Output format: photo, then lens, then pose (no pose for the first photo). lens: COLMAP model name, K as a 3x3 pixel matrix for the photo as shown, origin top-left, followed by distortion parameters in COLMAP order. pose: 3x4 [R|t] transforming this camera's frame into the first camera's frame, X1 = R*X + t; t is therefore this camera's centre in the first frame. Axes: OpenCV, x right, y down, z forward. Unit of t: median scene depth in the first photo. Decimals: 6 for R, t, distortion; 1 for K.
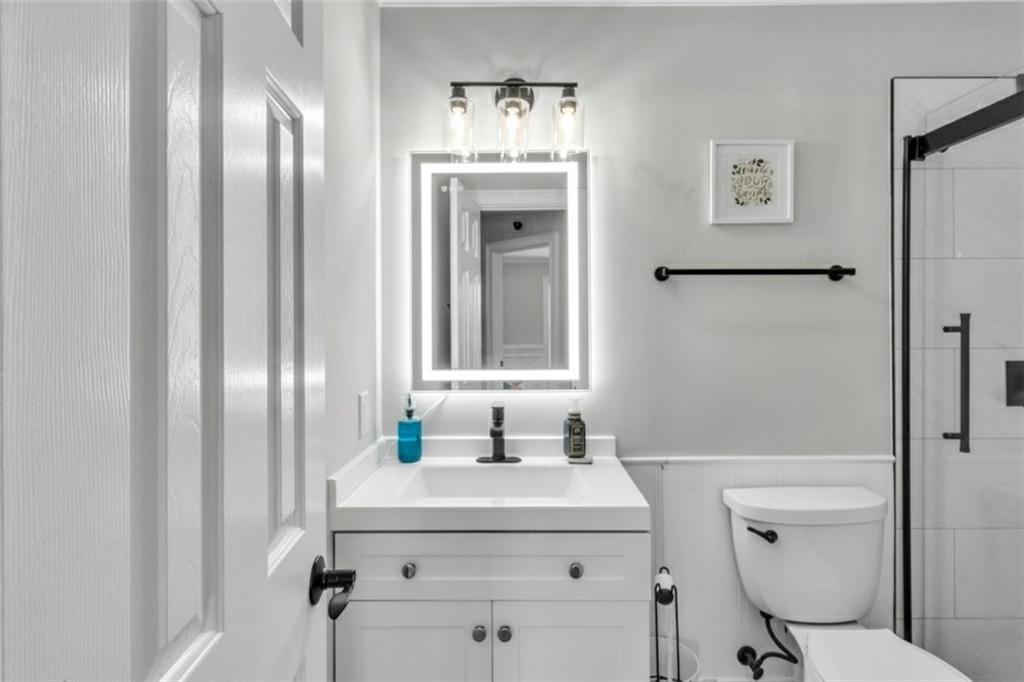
lens RADIAL K [[488.2, 0, 498.8], [0, 488.2, 315.5], [0, 0, 1]] dist [0.014727, 0.000492]
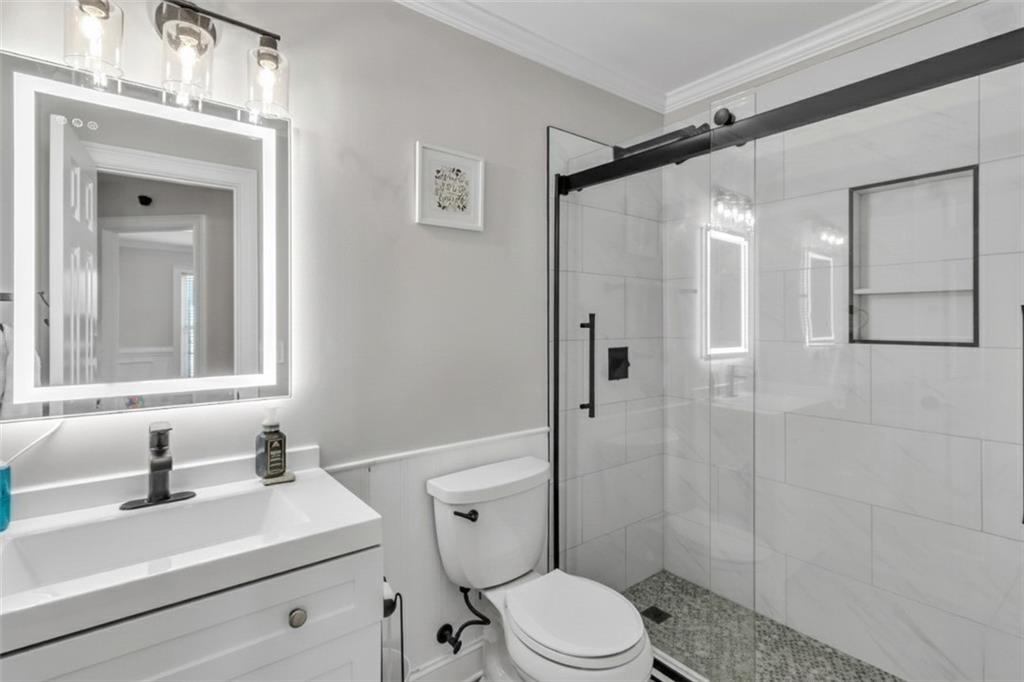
lens RADIAL K [[488.2, 0, 498.8], [0, 488.2, 315.5], [0, 0, 1]] dist [0.014727, 0.000492]
pose [[0.789916, 0.014457, 0.613044, -0.057686], [-0.015665, 0.999872, -0.003394, 0.007851], [-0.613015, -0.006922, 0.790041, 0.092270]]
